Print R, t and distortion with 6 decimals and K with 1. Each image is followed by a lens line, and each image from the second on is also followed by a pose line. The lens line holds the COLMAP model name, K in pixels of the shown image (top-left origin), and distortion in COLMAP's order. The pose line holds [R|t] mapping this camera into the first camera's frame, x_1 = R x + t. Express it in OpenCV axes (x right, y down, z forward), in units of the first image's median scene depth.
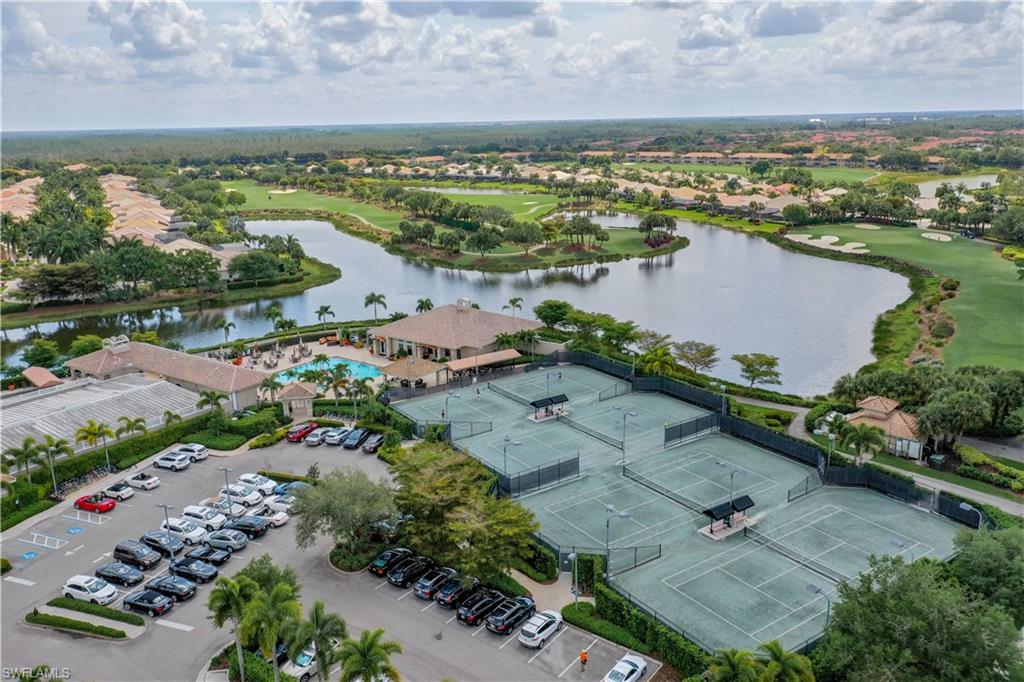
lens RADIAL K [[786.7, 0, 512.0], [0, 786.7, 341.0], [0, 0, 1]] dist [-0.000325, 0.005416]
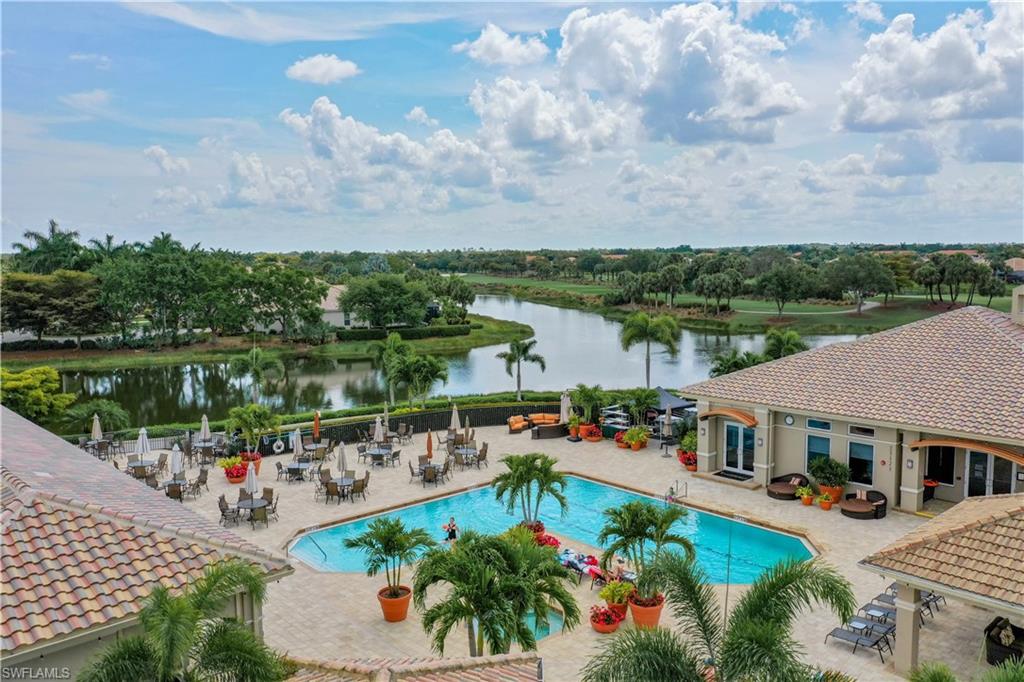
lens RADIAL K [[786.7, 0, 512.0], [0, 786.7, 341.0], [0, 0, 1]] dist [-0.000325, 0.005416]
pose [[0.978907, 0.026482, -0.202581, -0.164767], [-0.058608, 0.986289, -0.154269, 0.016202], [0.195718, 0.162888, 0.967038, 0.625492]]
